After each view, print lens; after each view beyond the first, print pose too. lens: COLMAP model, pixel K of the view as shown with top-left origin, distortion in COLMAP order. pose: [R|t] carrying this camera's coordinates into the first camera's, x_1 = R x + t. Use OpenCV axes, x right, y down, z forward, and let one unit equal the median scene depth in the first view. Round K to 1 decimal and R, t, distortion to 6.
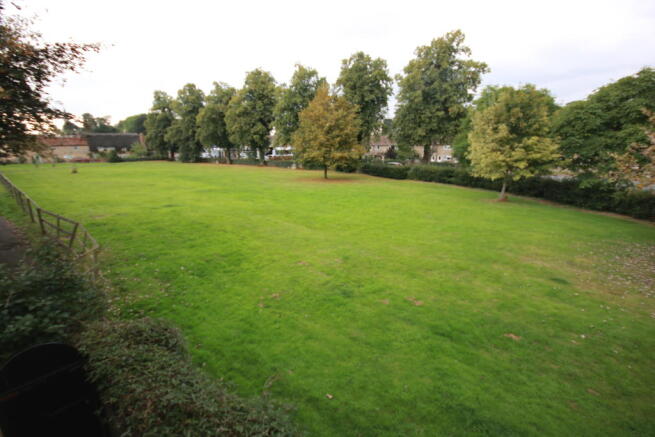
lens RADIAL K [[298.8, 0, 326.7], [0, 298.8, 218.6], [0, 0, 1]] dist [-0.003257, -0.001238]
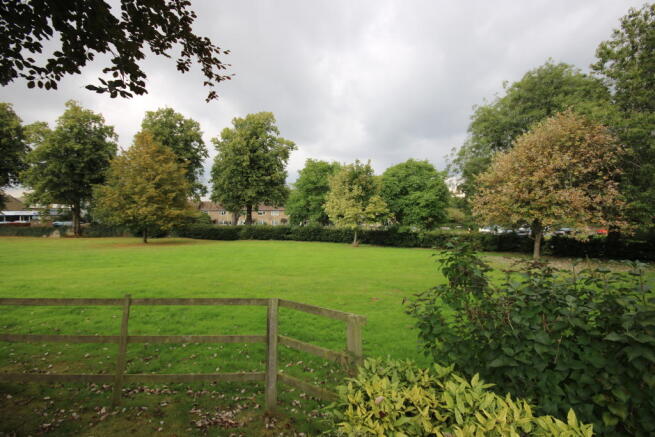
lens RADIAL K [[298.8, 0, 327.2], [0, 298.8, 219.3], [0, 0, 1]] dist [-0.003257, -0.001238]
pose [[0.730947, 0.003156, 0.682427, -0.198606], [0.152019, 0.974110, -0.167332, 0.011135], [-0.665287, 0.226053, 0.711543, 0.106461]]
